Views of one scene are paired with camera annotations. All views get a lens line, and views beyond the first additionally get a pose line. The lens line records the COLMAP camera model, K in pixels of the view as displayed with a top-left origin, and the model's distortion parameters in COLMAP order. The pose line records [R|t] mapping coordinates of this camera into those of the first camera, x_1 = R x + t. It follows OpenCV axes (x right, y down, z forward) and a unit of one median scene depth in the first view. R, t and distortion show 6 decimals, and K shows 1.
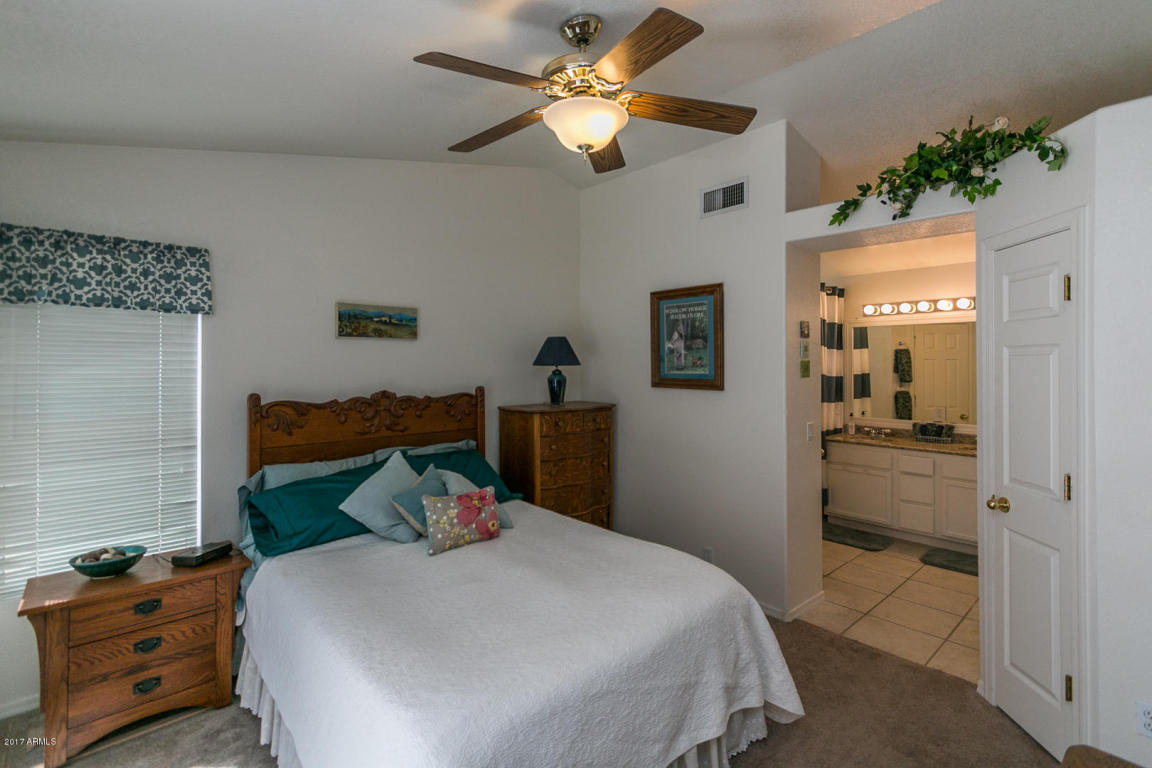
lens RADIAL K [[528.7, 0, 582.3], [0, 528.7, 362.1], [0, 0, 1]] dist [0.003128, -0.002434]
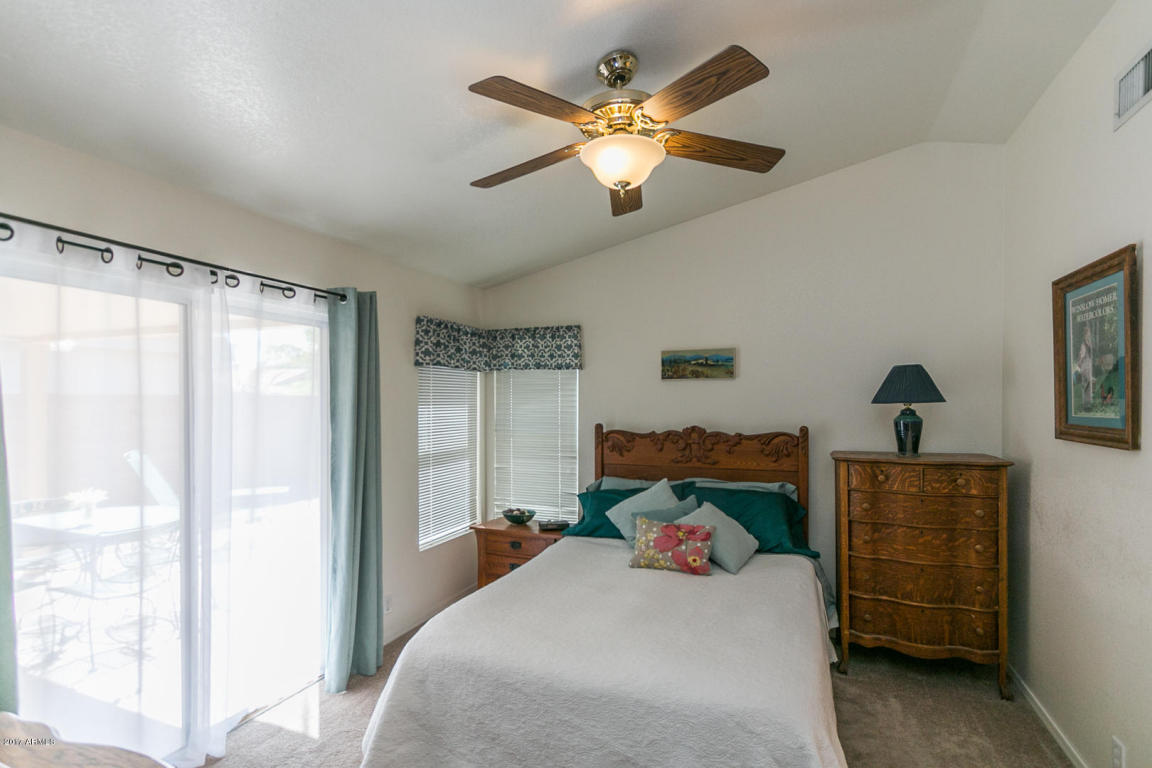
lens RADIAL K [[528.7, 0, 572.5], [0, 528.7, 407.9], [0, 0, 1]] dist [0.003128, -0.002434]
pose [[0.426675, 0.007408, -0.904375, 0.483481], [0.006346, 0.999917, 0.011184, 0.001835], [0.904383, -0.010511, 0.426593, 0.268749]]
